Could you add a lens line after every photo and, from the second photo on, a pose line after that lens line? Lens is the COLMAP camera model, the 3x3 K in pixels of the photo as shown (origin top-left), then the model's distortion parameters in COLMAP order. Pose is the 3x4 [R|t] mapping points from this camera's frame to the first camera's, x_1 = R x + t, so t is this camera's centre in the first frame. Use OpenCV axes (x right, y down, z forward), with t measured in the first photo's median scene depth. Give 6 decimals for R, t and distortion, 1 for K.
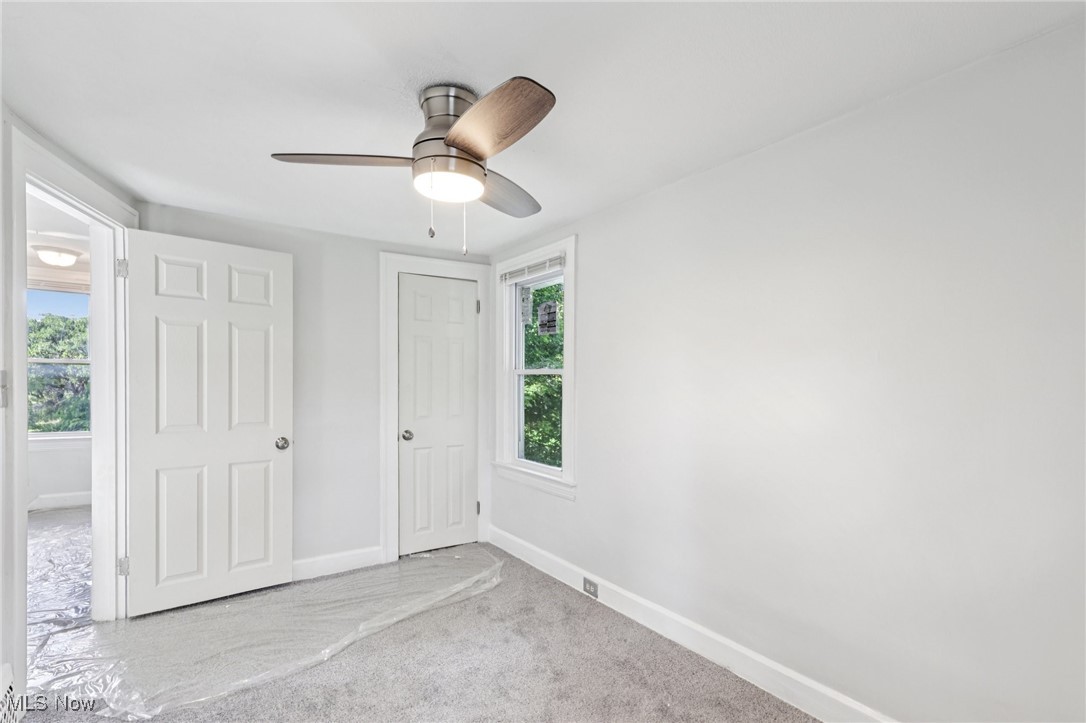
lens RADIAL K [[524.2, 0, 548.7], [0, 524.2, 379.7], [0, 0, 1]] dist [0.003120, -0.000233]
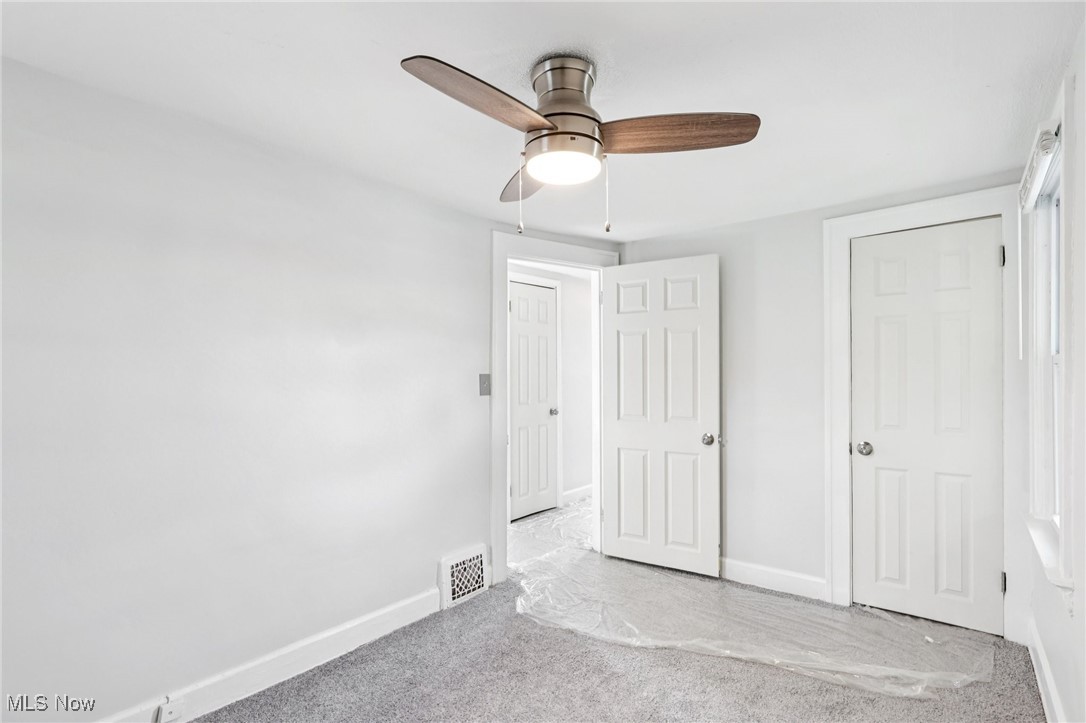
lens RADIAL K [[524.2, 0, 548.7], [0, 524.2, 379.7], [0, 0, 1]] dist [0.003120, -0.000233]
pose [[0.292534, -0.007834, -0.956223, 0.394068], [0.007374, 0.999955, -0.005937, 0.008166], [0.956227, -0.005315, 0.292579, 0.406060]]
